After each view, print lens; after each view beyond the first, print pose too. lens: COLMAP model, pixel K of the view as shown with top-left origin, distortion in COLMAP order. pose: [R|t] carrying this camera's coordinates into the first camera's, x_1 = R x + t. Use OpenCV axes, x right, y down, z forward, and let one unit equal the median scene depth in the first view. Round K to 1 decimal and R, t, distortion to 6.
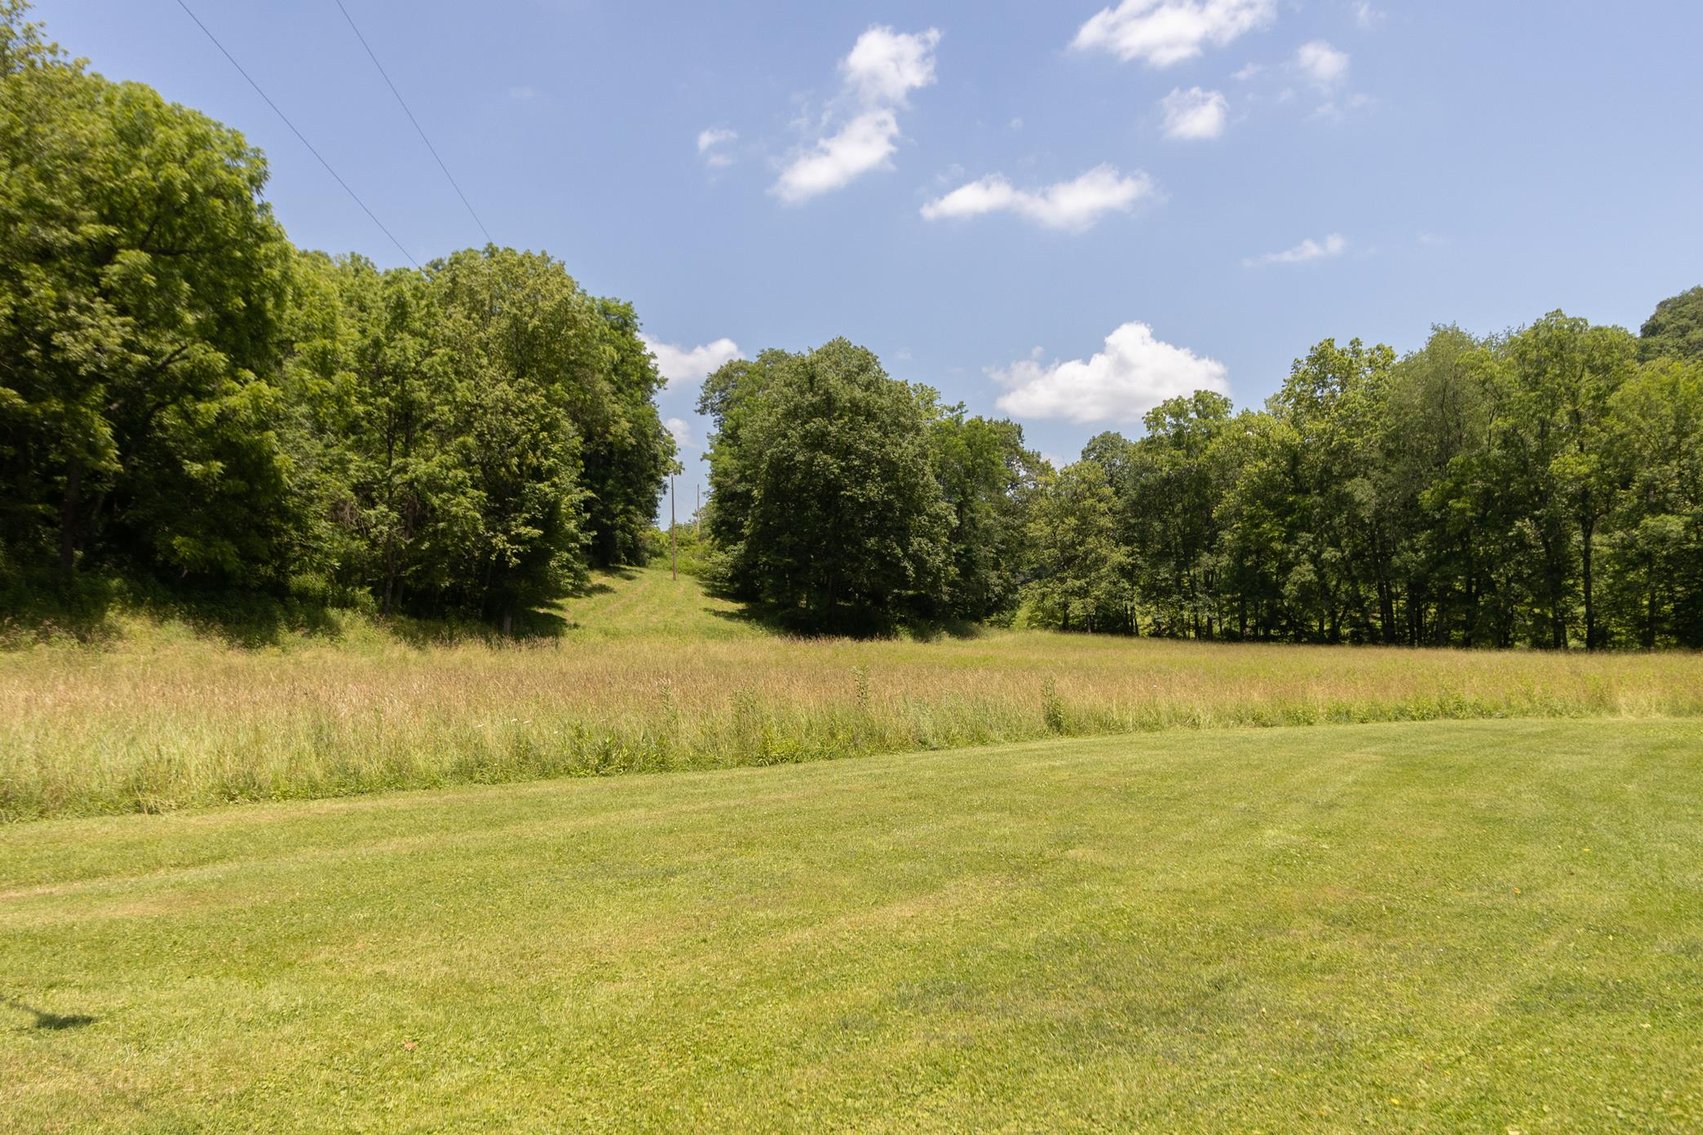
lens RADIAL K [[1295.5, 0, 851.2], [0, 1295.5, 550.3], [0, 0, 1]] dist [0.005627, 0.006683]
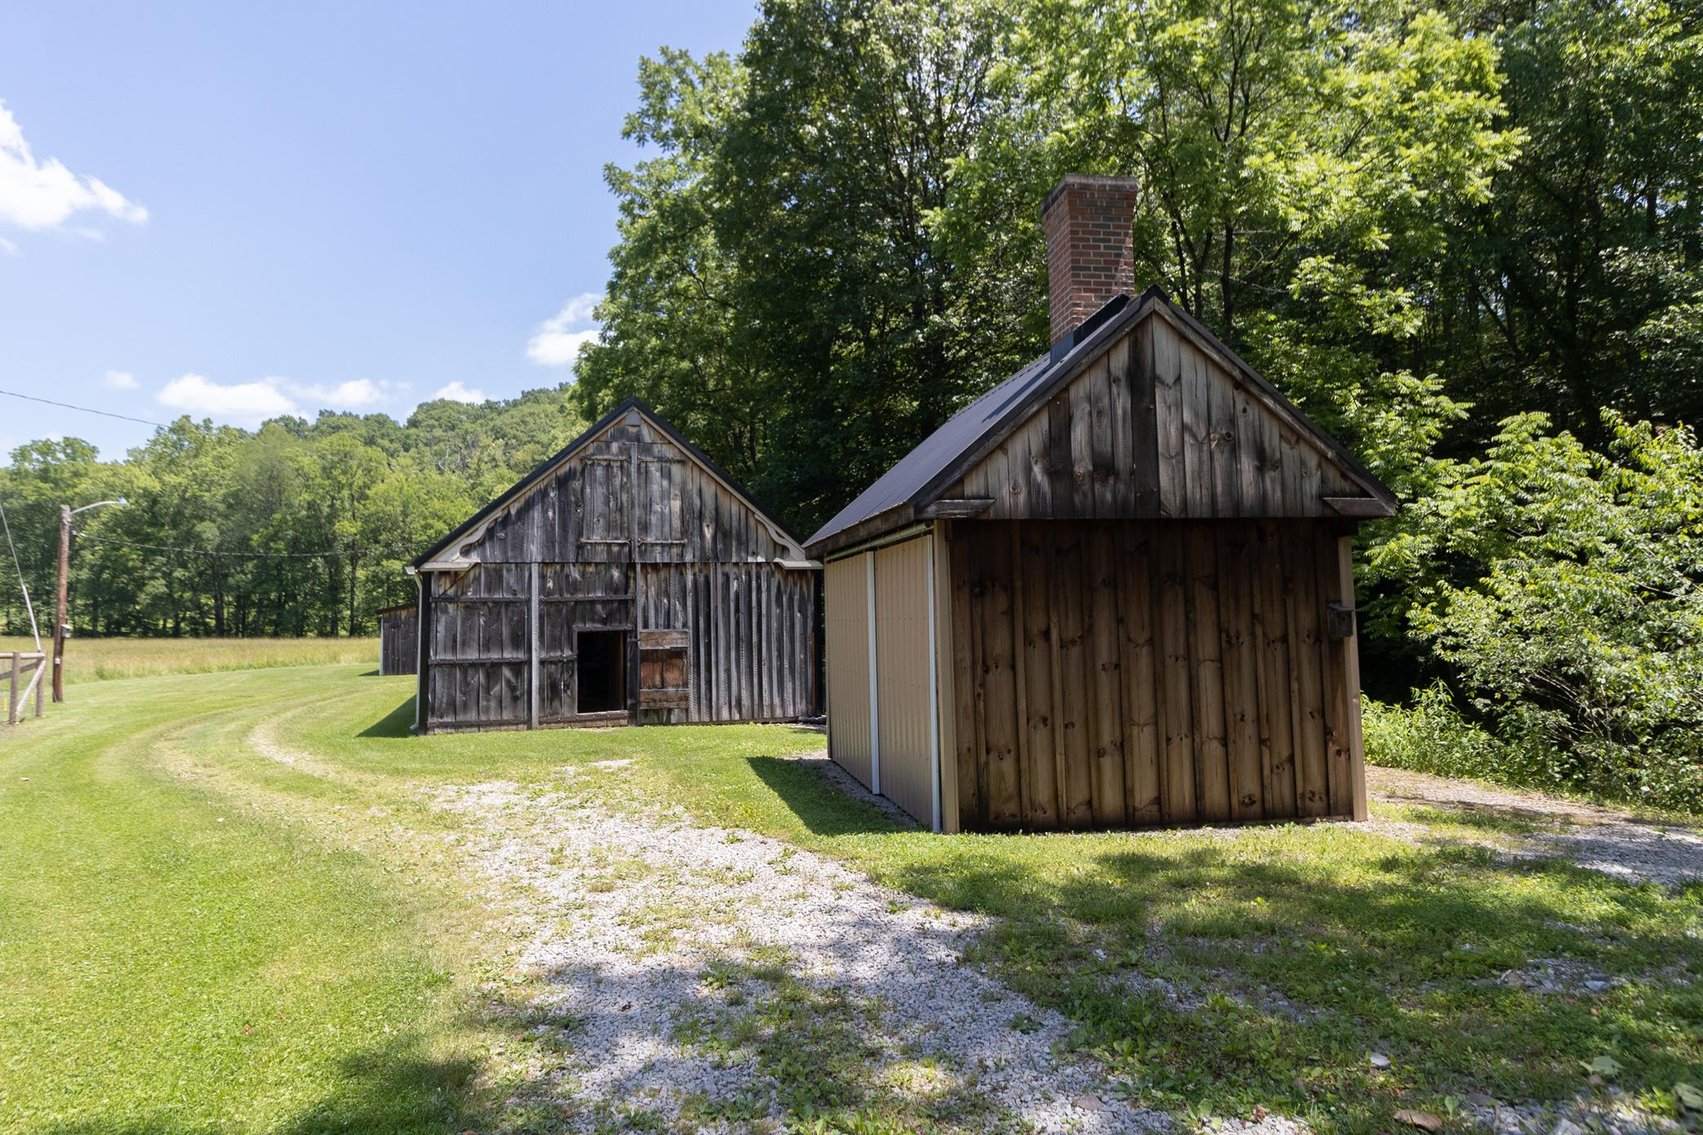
lens RADIAL K [[988.8, 0, 826.7], [0, 988.8, 522.1], [0, 0, 1]] dist [-0.000956, -0.000352]
pose [[0.581183, 0.067727, 0.810950, -0.096967], [-0.035453, 0.997692, -0.057915, -0.015316], [-0.813000, 0.004908, 0.582243, -0.197271]]
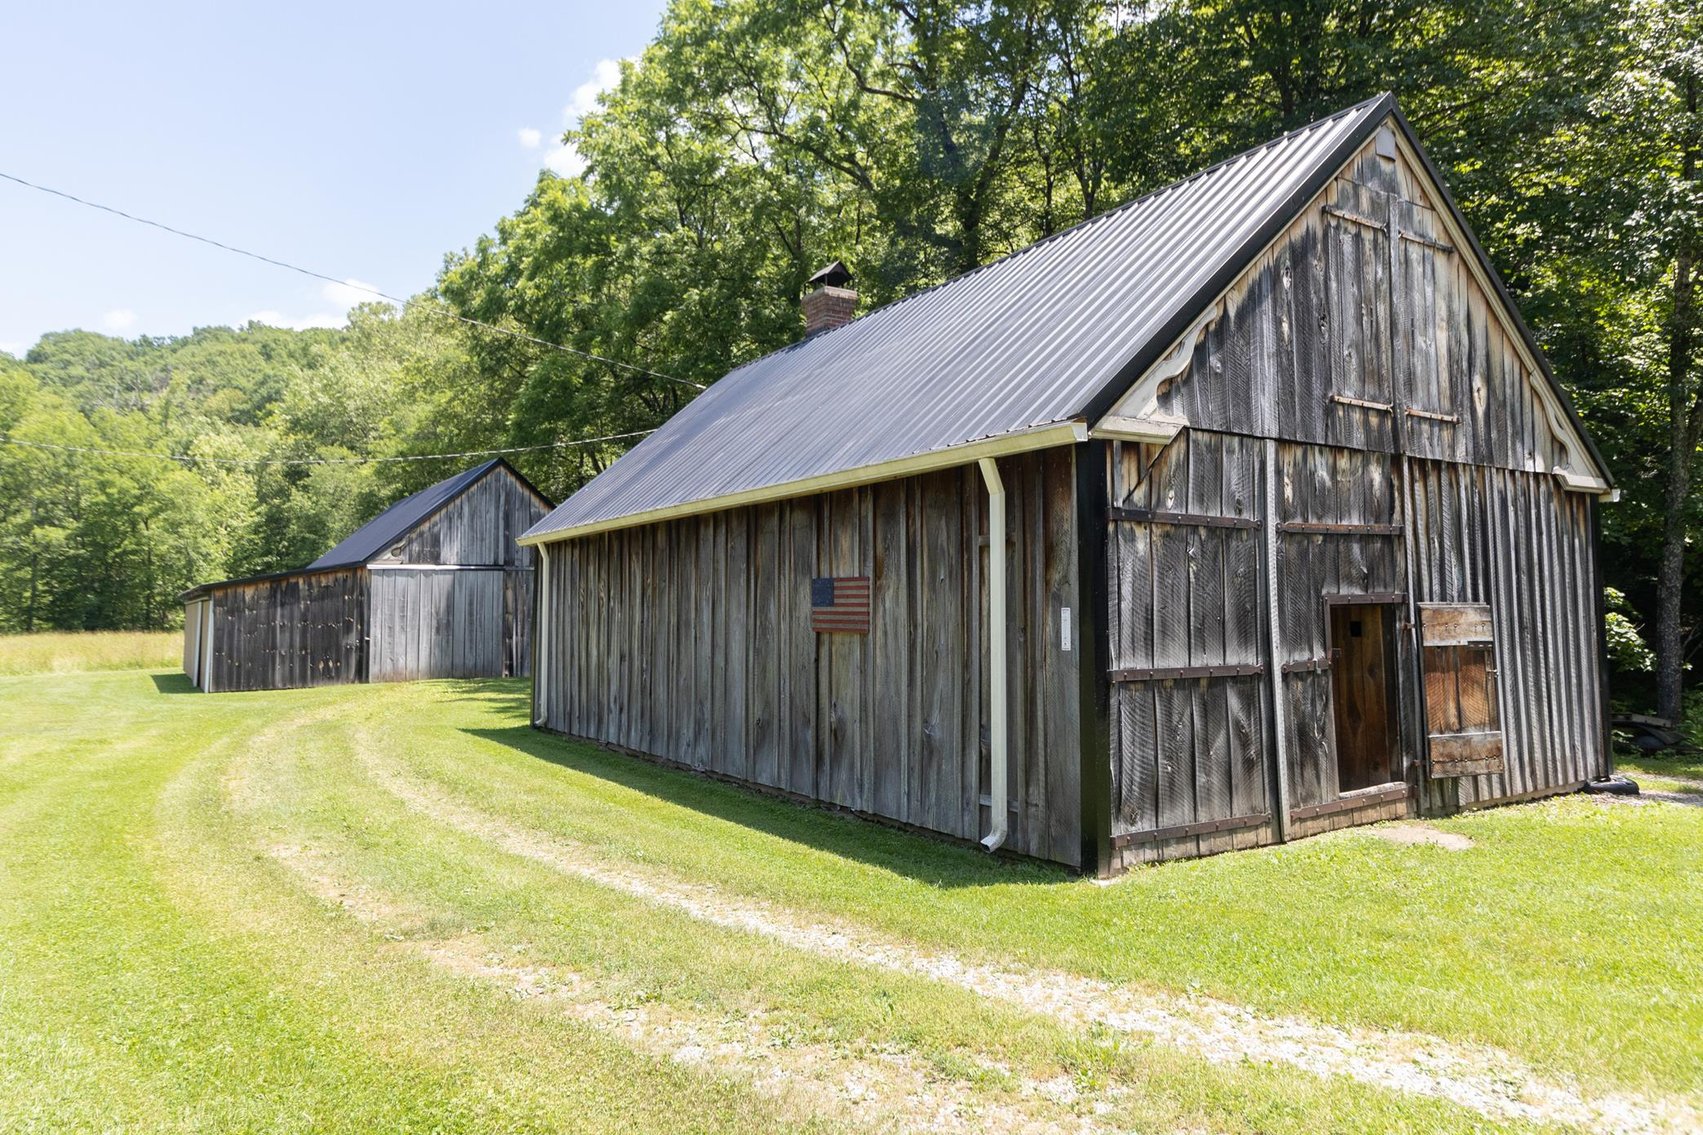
lens RADIAL K [[1088.4, 0, 844.6], [0, 1088.4, 509.7], [0, 0, 1]] dist [0.003813, 0.000471]
pose [[0.354928, 0.086019, 0.930928, -0.077370], [-0.053393, 0.995998, -0.071675, -0.006656], [-0.933368, -0.024266, 0.358101, -0.090099]]
